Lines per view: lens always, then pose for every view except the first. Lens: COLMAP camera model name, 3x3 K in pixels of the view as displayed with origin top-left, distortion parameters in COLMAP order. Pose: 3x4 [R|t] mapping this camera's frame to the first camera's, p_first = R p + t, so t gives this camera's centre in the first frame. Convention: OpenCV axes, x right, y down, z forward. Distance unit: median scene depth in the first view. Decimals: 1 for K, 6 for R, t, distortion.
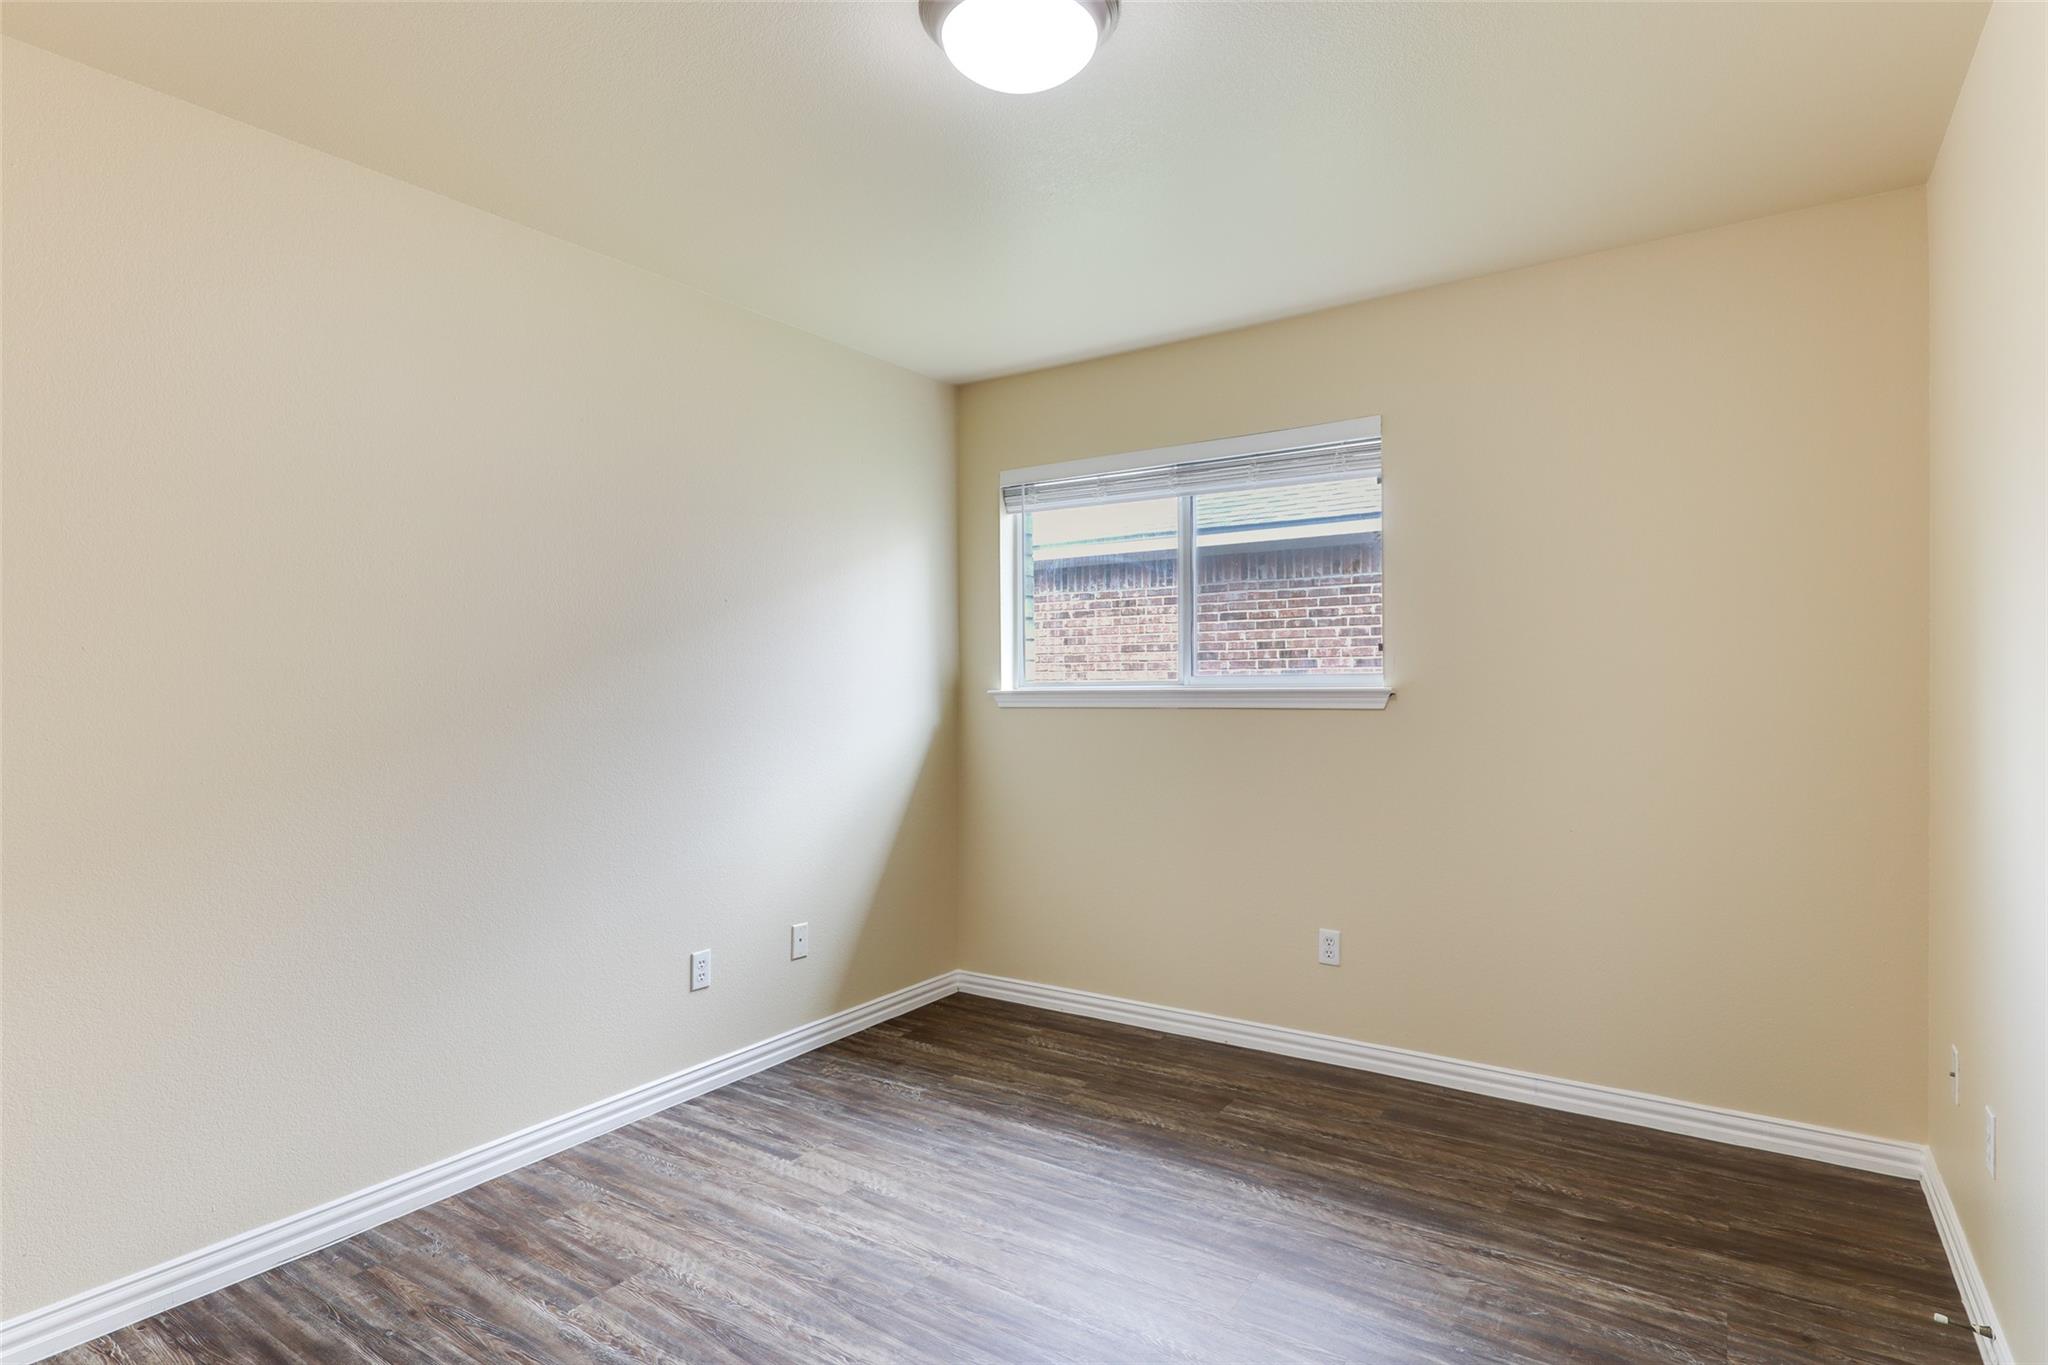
lens RADIAL K [[1087.9, 0, 1021.8], [0, 1087.9, 686.9], [0, 0, 1]] dist [-0.002079, 0.000853]
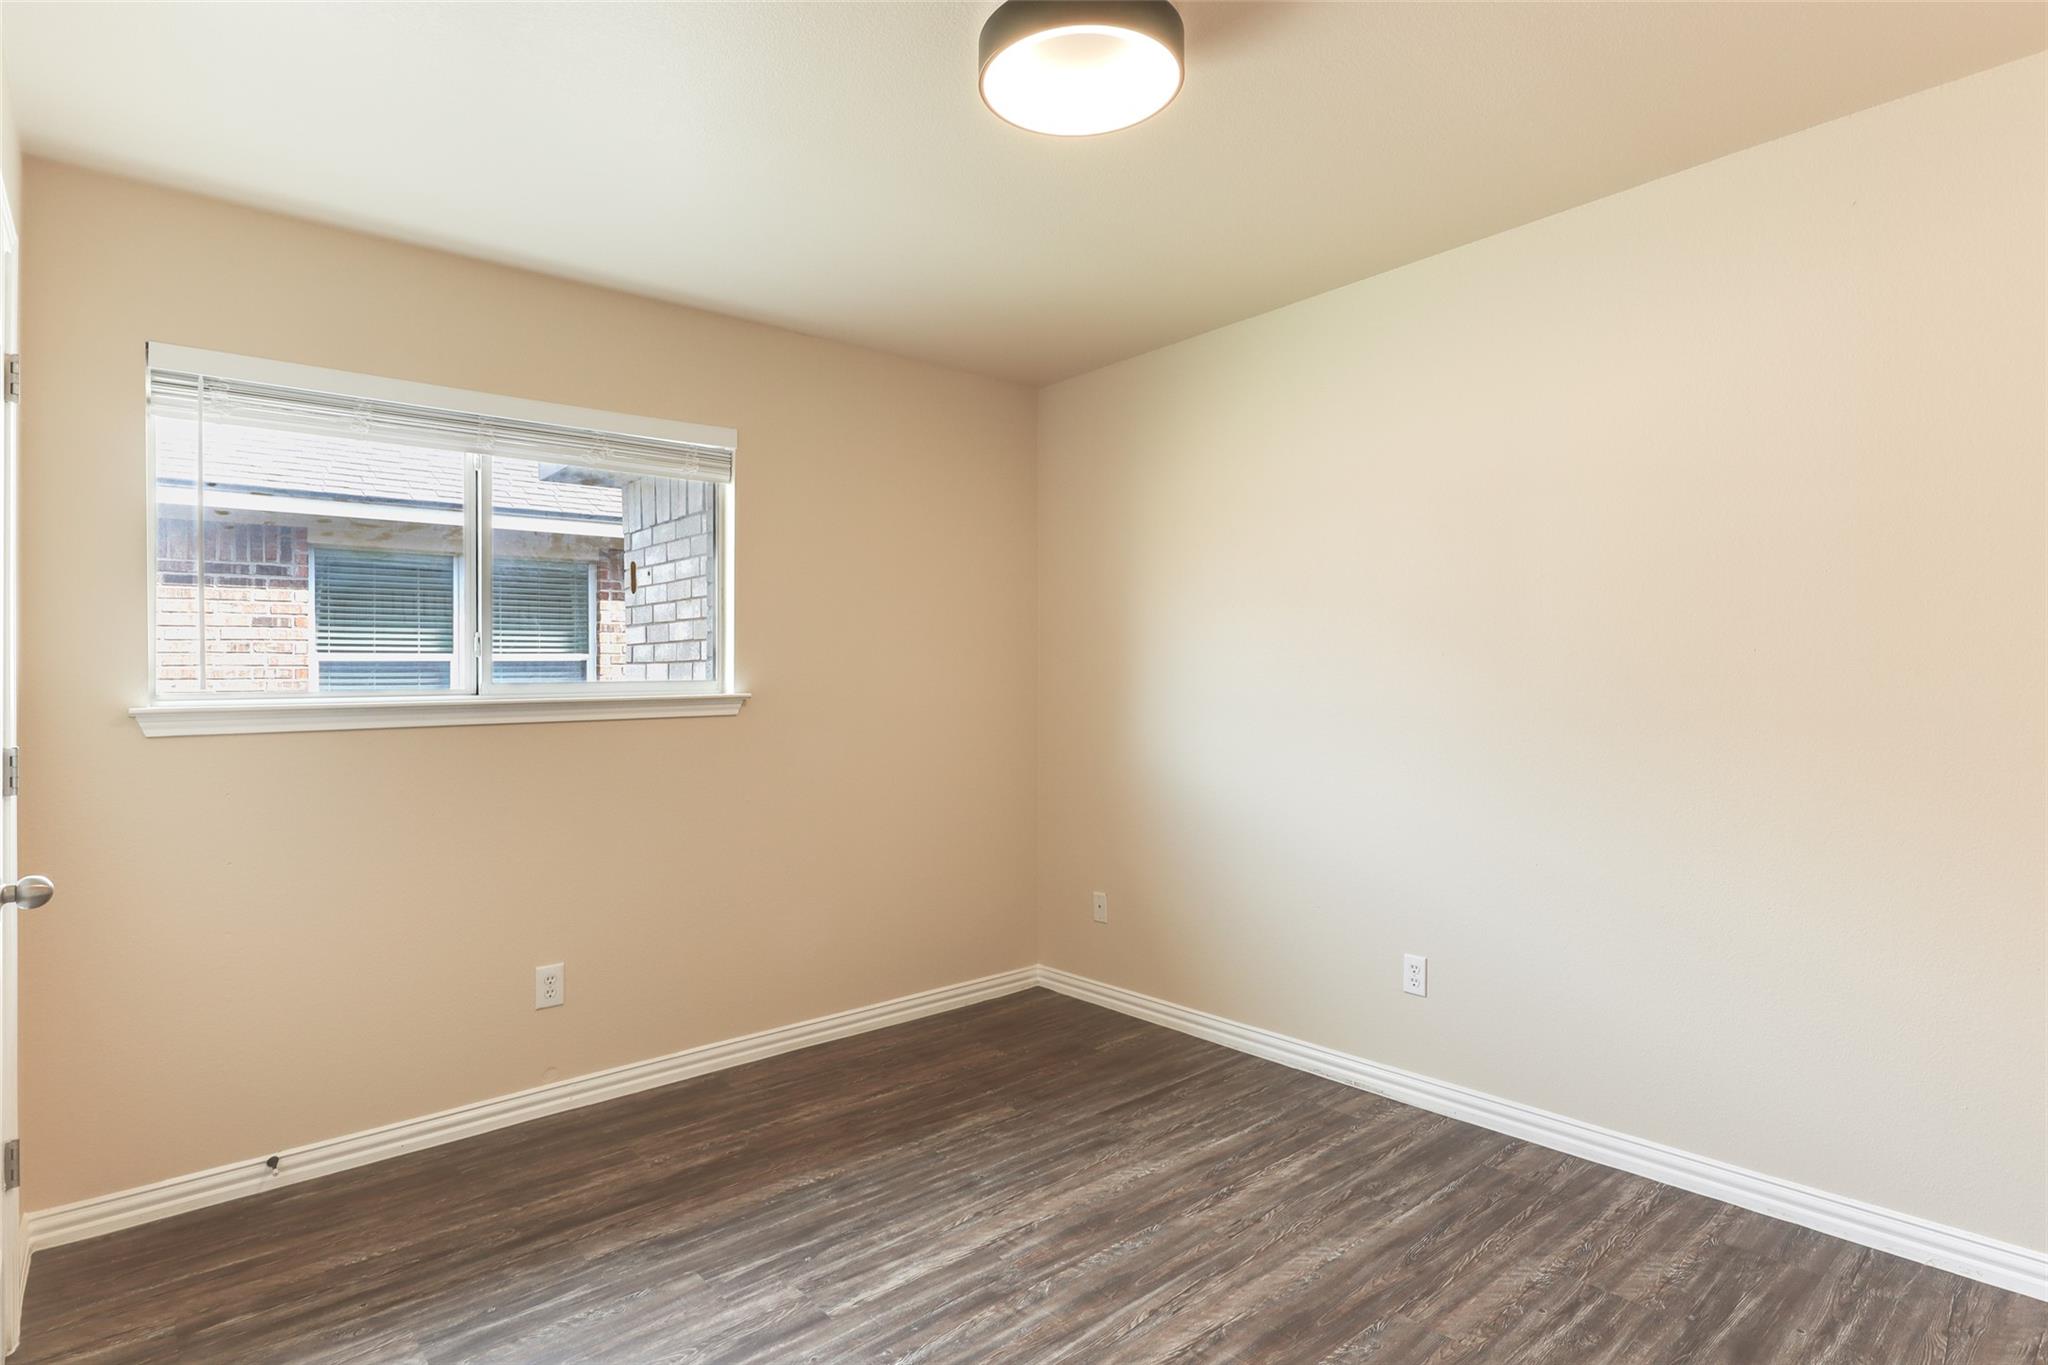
lens RADIAL K [[1182.6, 0, 1020.2], [0, 1182.6, 676.9], [0, 0, 1]] dist [-0.001030, 0.002915]
pose [[0.228266, 0.011603, 0.973530, -0.561652], [0.018256, 0.999702, -0.016196, 0.005253], [-0.973428, 0.021470, 0.227986, 0.368486]]
